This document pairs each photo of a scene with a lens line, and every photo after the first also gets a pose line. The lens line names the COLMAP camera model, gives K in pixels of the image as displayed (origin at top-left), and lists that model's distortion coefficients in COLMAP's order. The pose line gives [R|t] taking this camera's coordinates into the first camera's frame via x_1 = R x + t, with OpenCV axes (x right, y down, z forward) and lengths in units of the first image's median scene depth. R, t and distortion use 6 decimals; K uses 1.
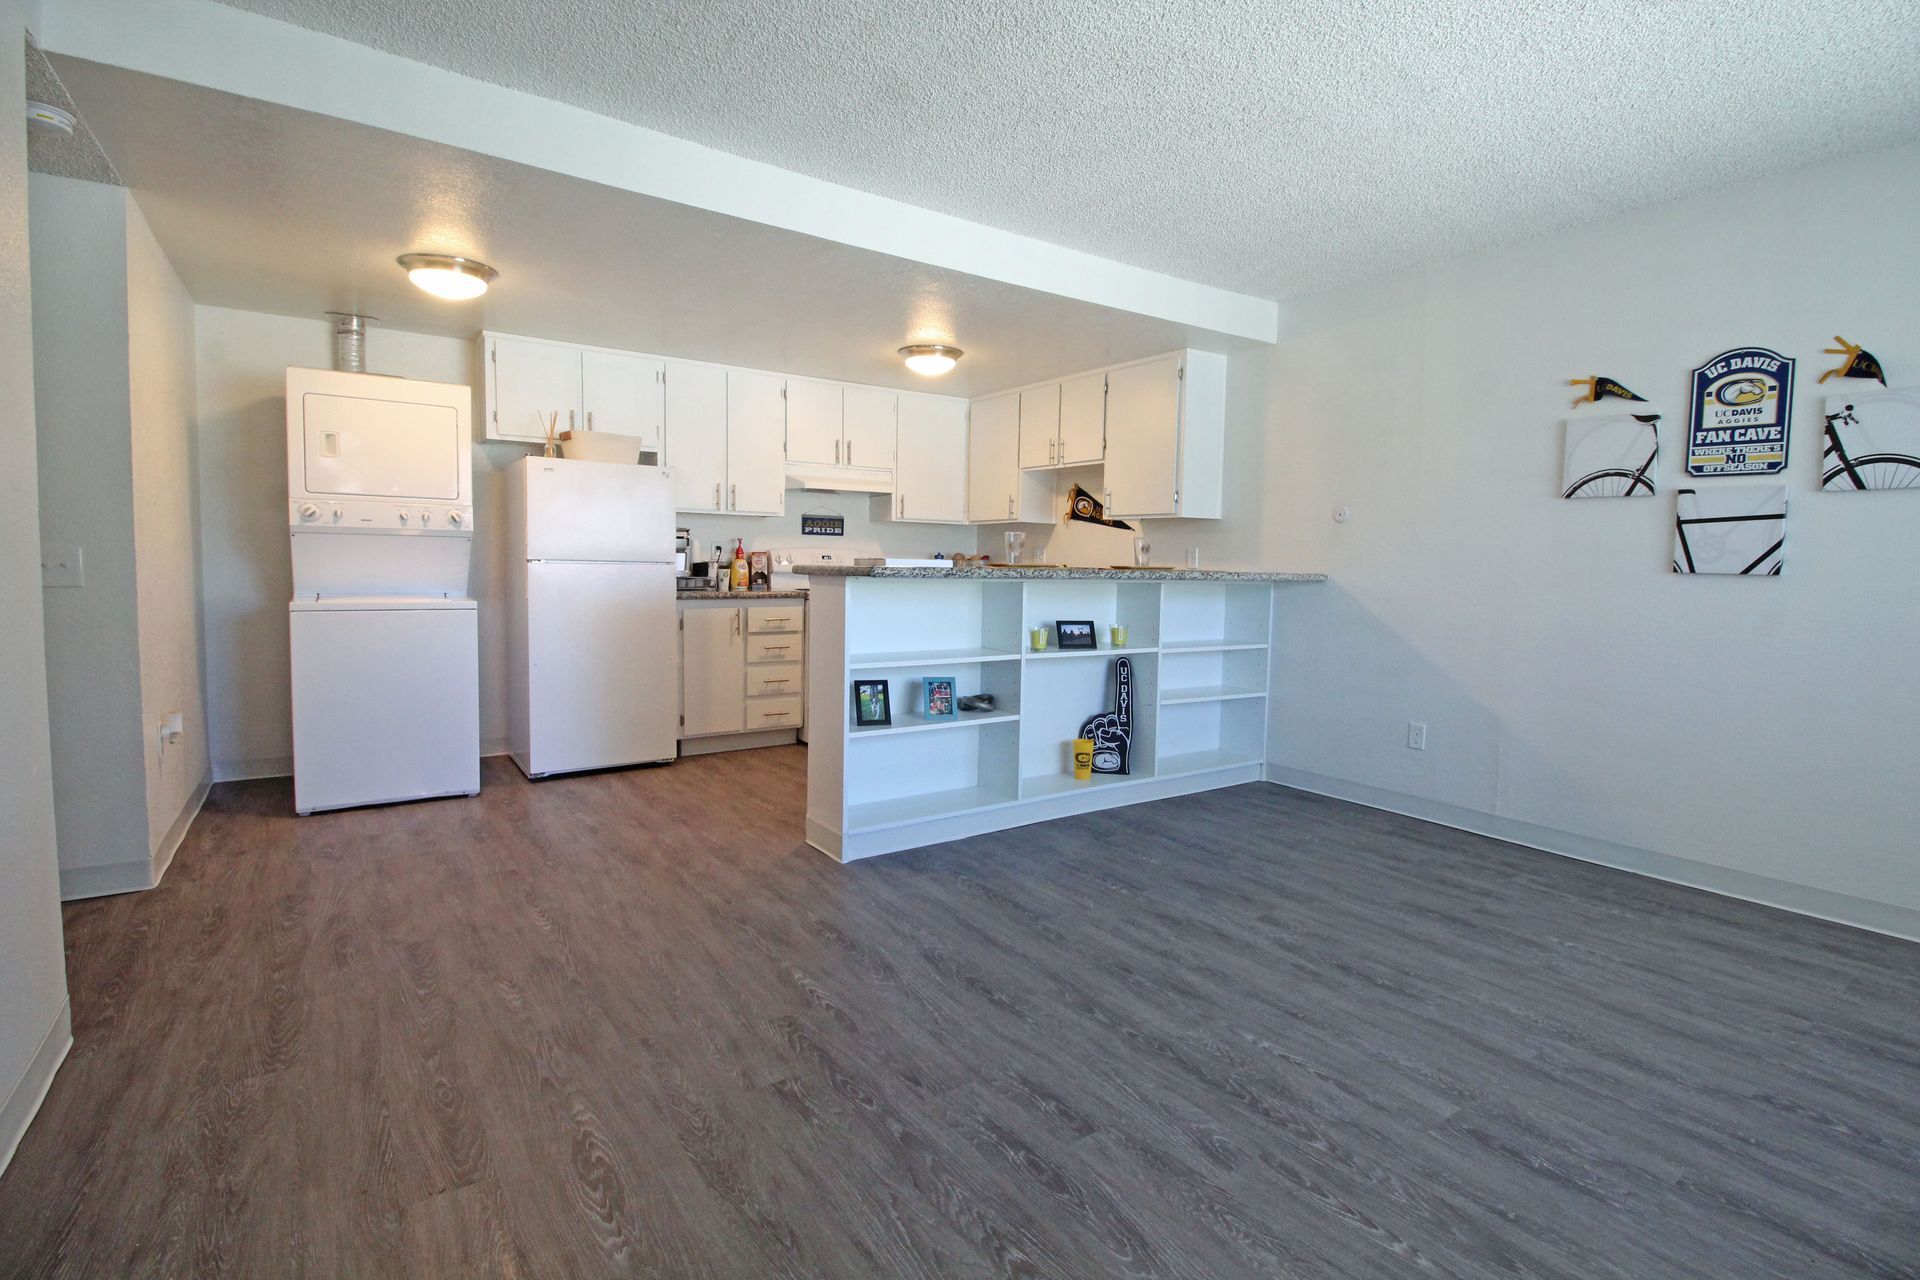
lens RADIAL K [[882.1, 0, 954.5], [0, 882.1, 617.7], [0, 0, 1]] dist [0.001557, 0.000275]
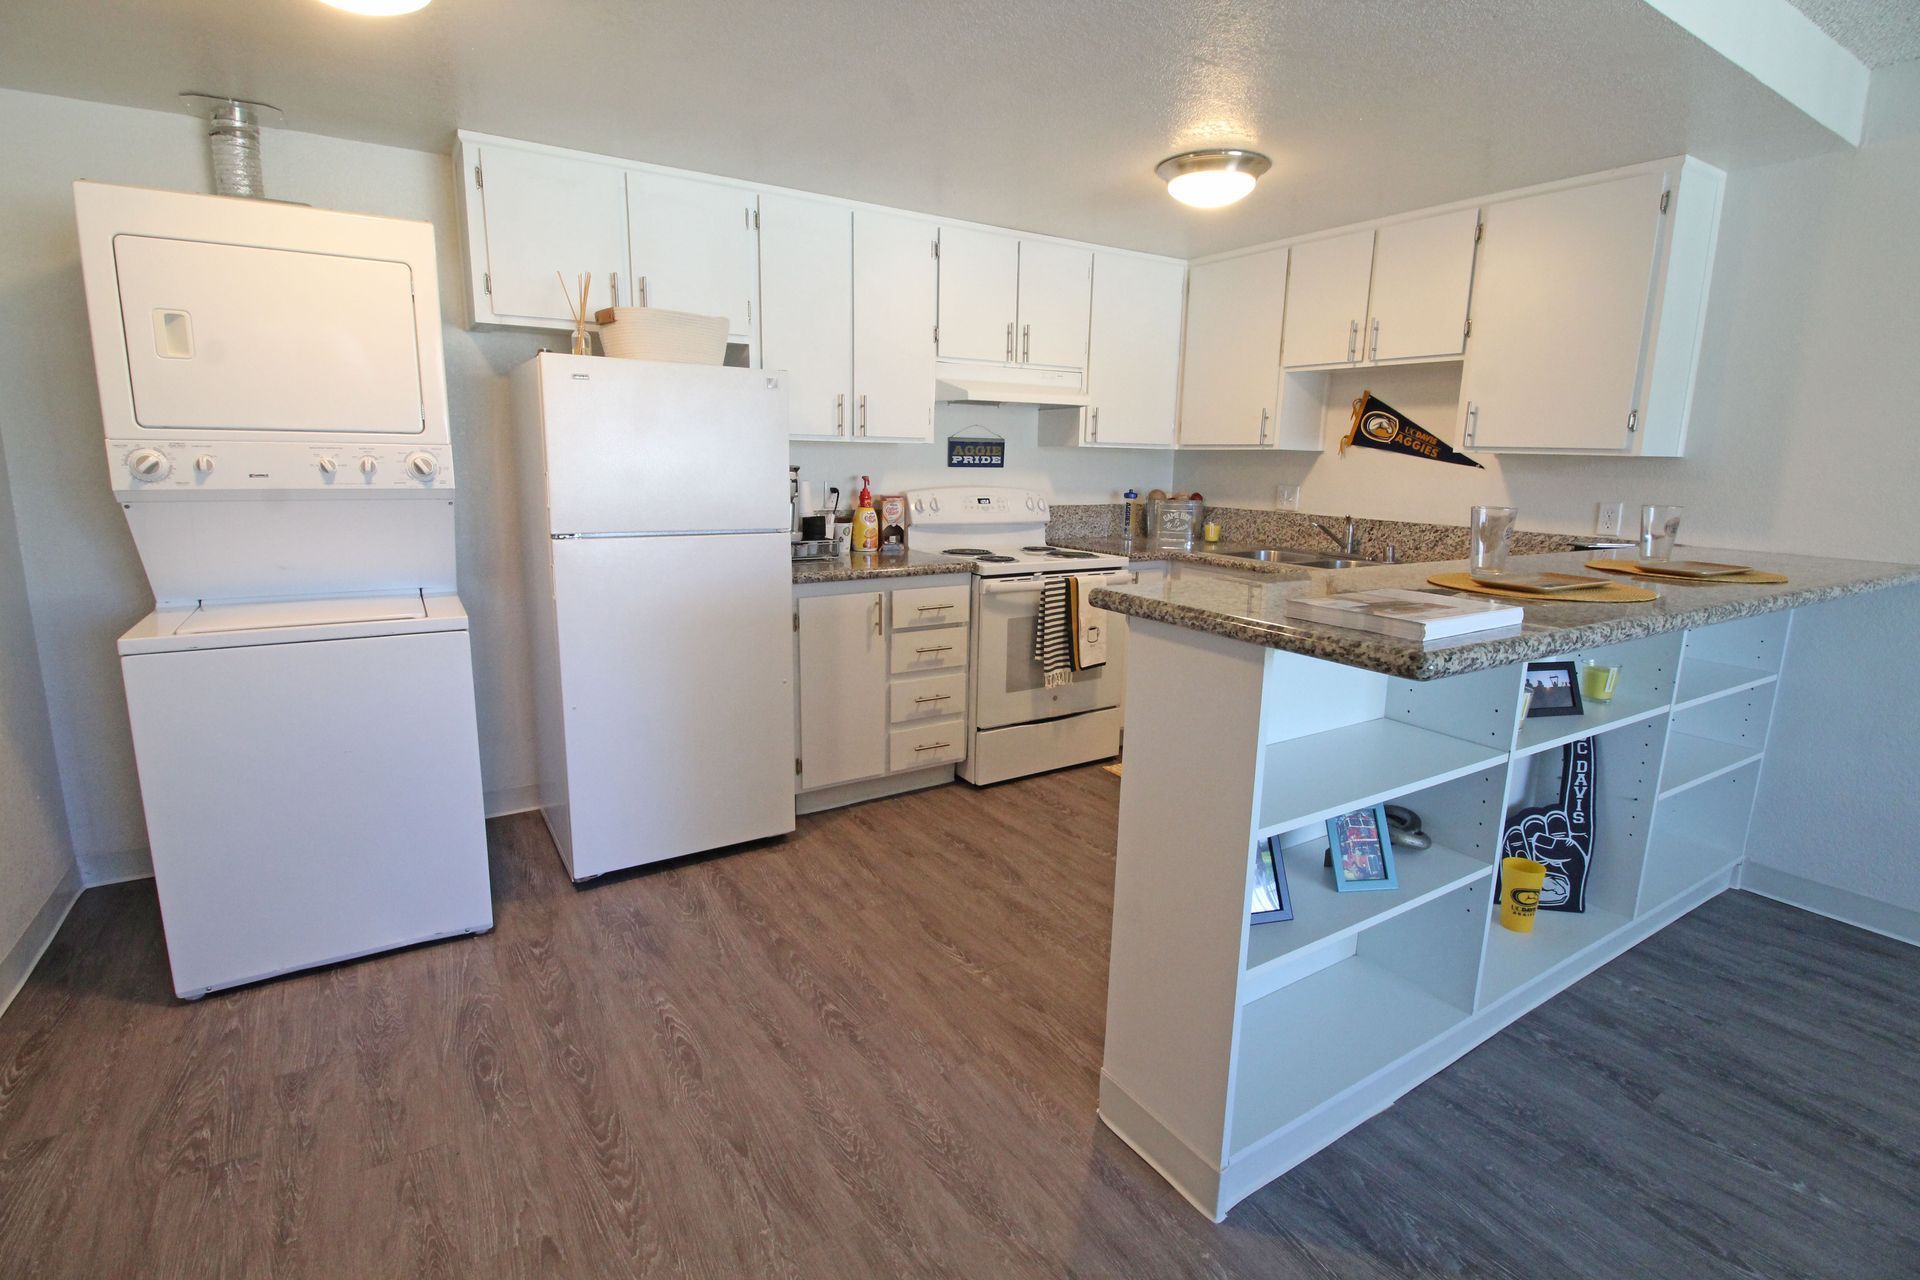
lens RADIAL K [[891.1, 0, 958.8], [0, 891.1, 622.9], [0, 0, 1]] dist [0.010523, -0.018113]
pose [[0.999207, 0.009210, -0.038728, -0.165497], [-0.004467, 0.992665, 0.120815, -0.069826], [0.039557, -0.120546, 0.991919, 0.361443]]
